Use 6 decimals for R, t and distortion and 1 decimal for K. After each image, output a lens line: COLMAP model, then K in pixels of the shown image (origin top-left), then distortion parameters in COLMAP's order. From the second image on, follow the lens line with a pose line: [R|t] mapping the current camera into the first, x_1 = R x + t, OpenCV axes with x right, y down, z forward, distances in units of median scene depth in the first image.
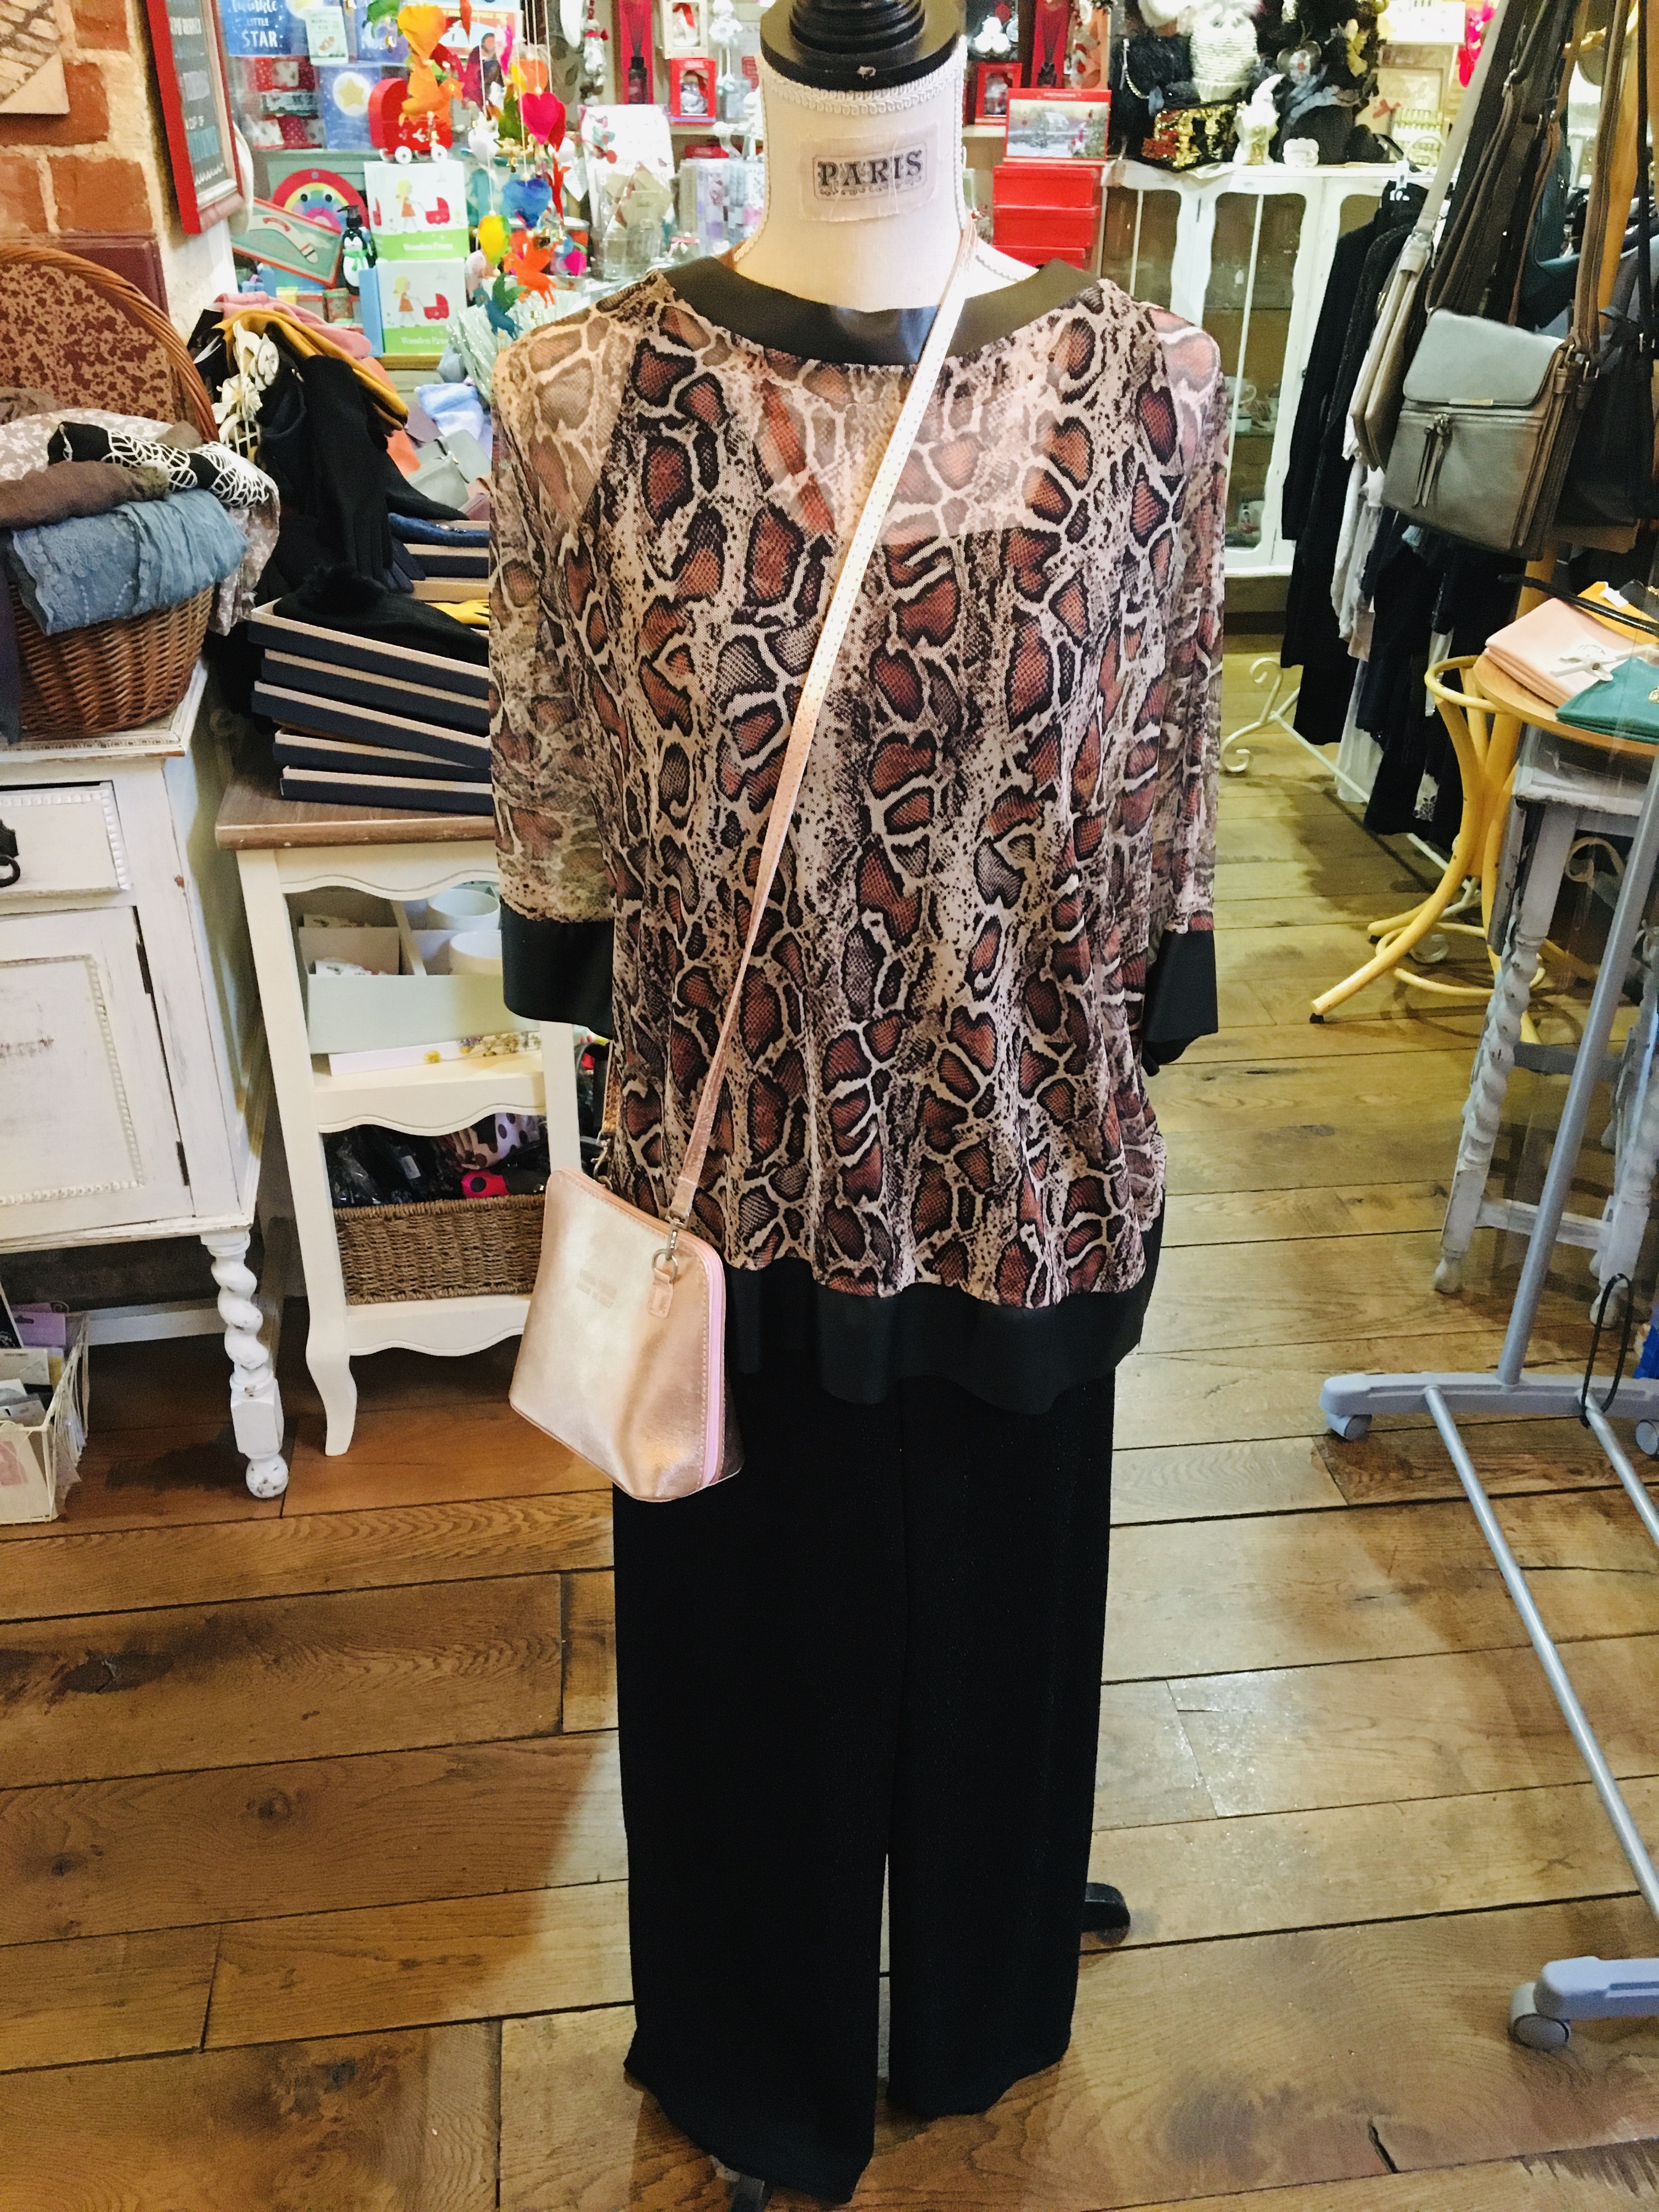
lens RADIAL K [[1875.0, 0, 831.0], [0, 1875.0, 1111.0], [0, 0, 1]] dist [0.046548, -0.072654]
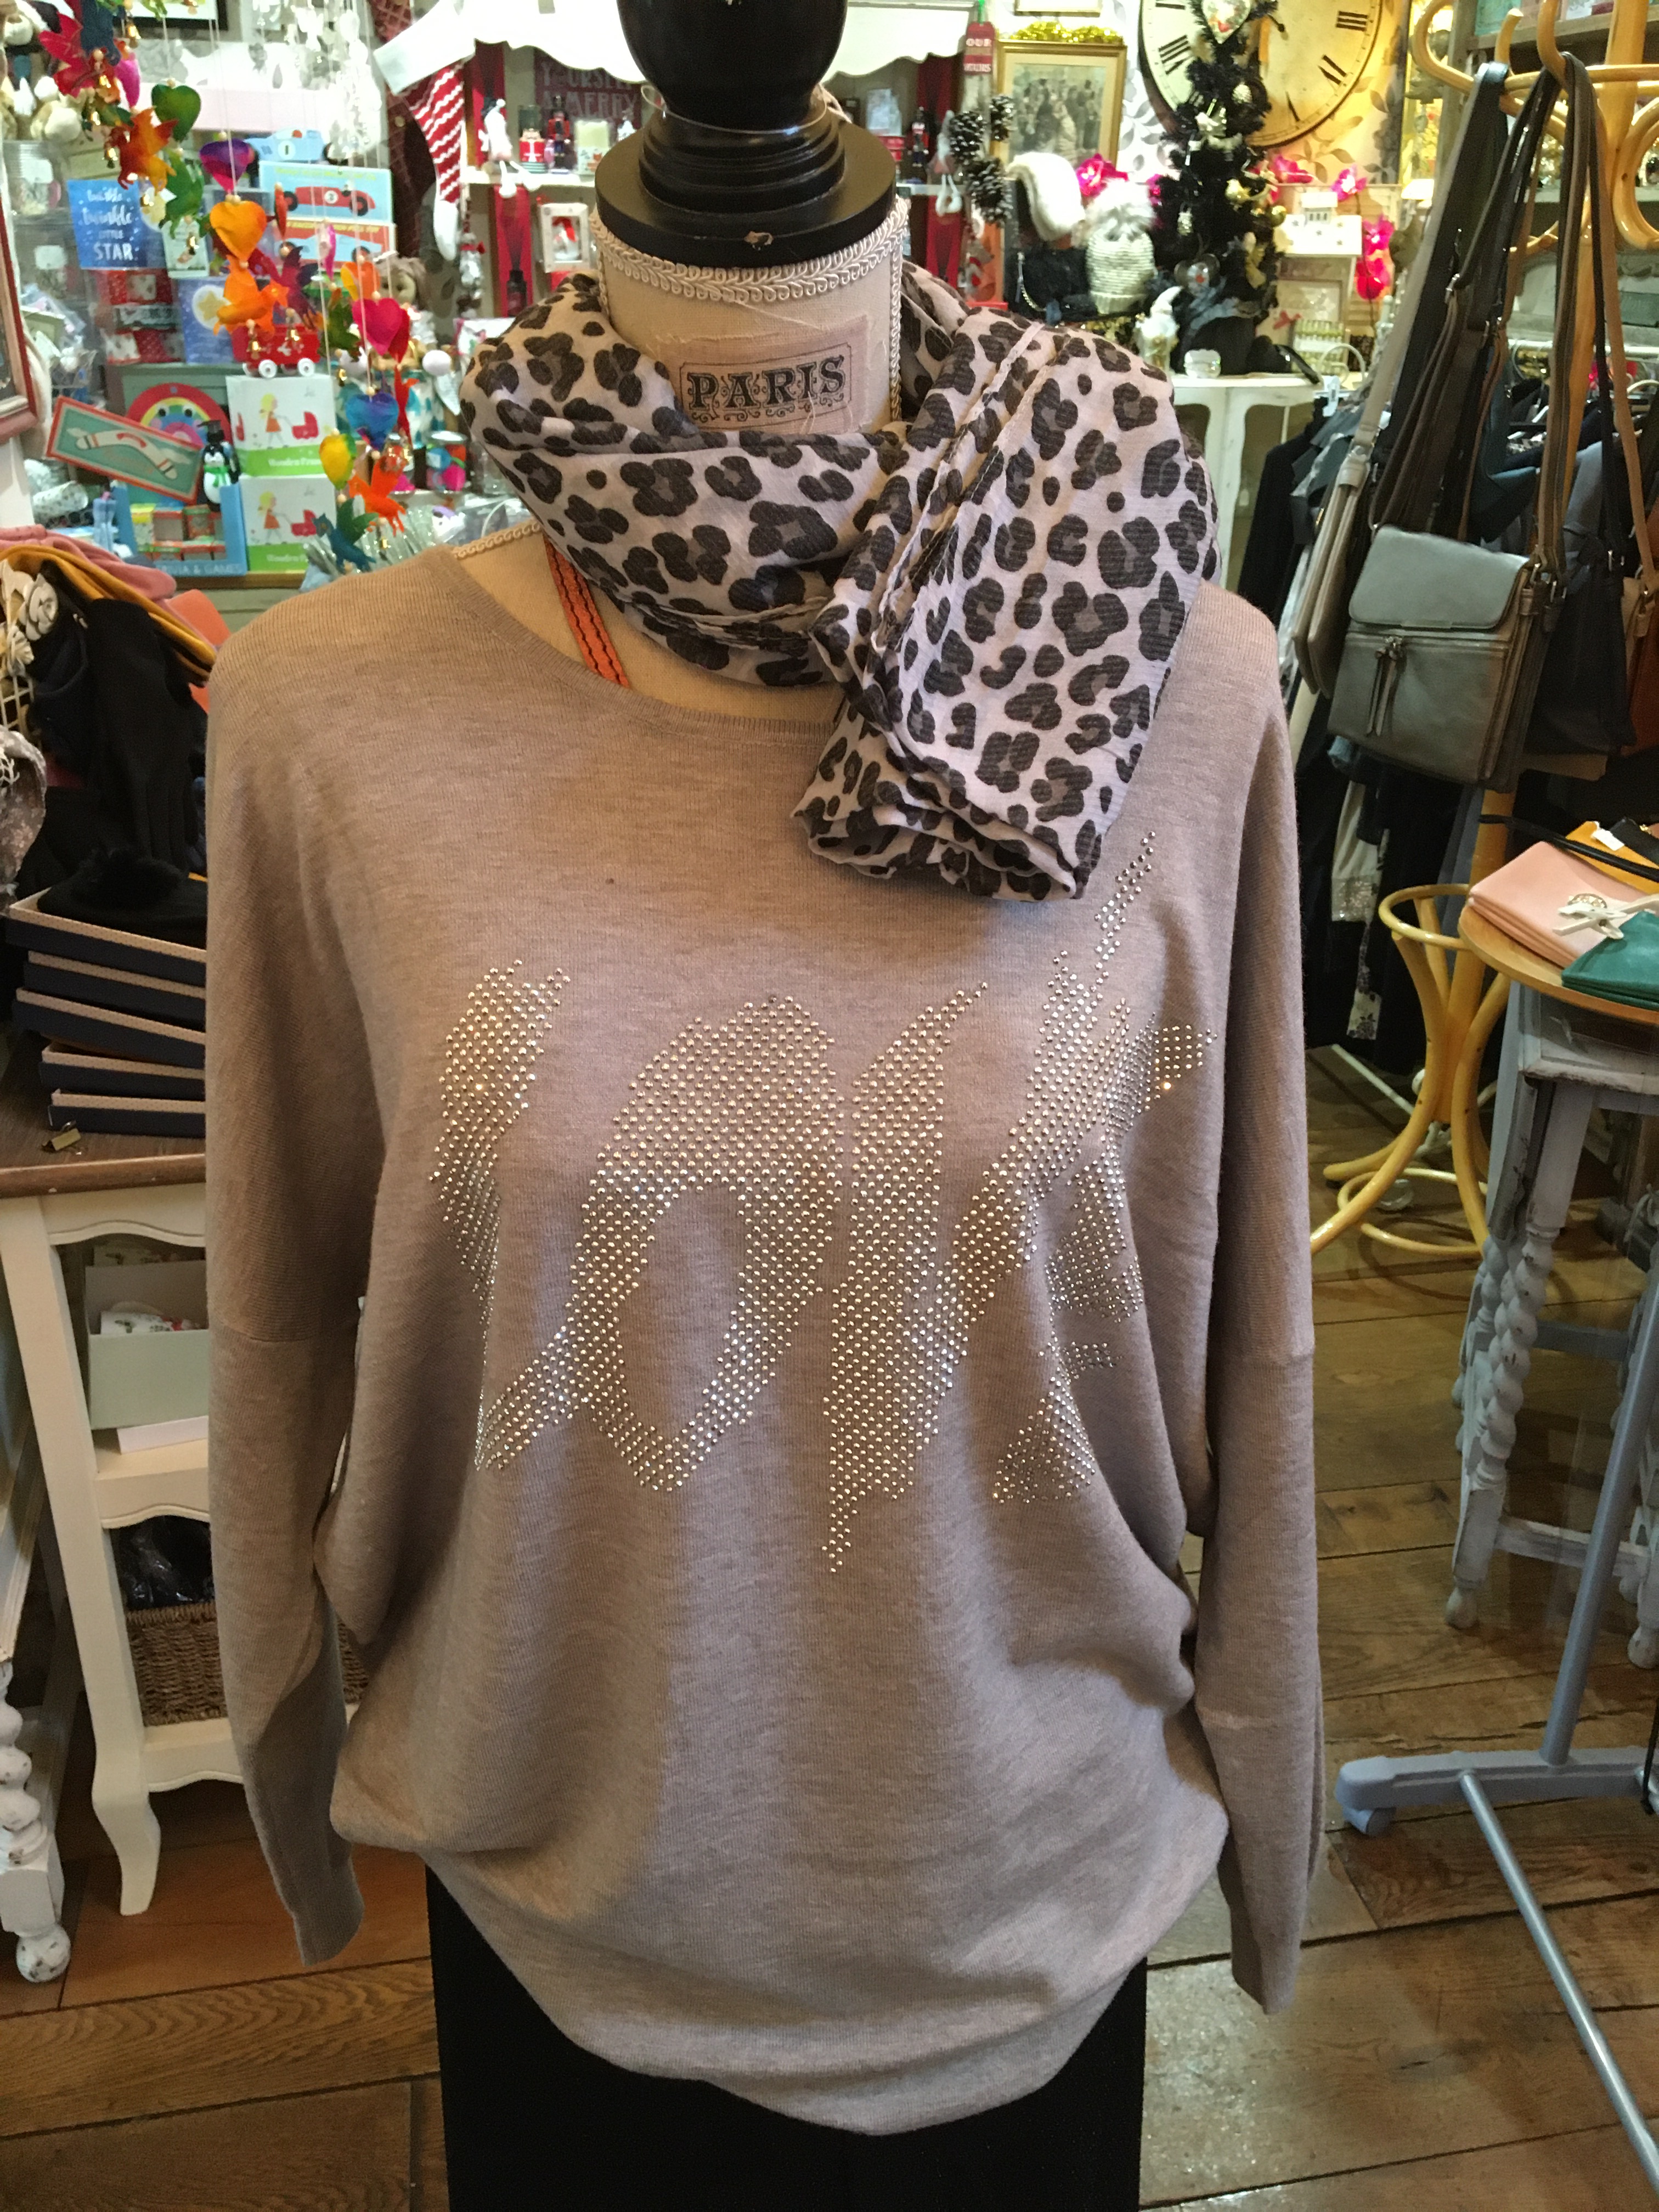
lens RADIAL K [[1875.0, 0, 825.9], [0, 1875.0, 1104.5], [0, 0, 1]] dist [0.046548, -0.072654]
pose [[0.998677, -0.021686, 0.046634, 0.001898], [0.026083, 0.995055, -0.095836, -0.066868], [-0.044325, 0.096926, 0.994304, 0.133621]]
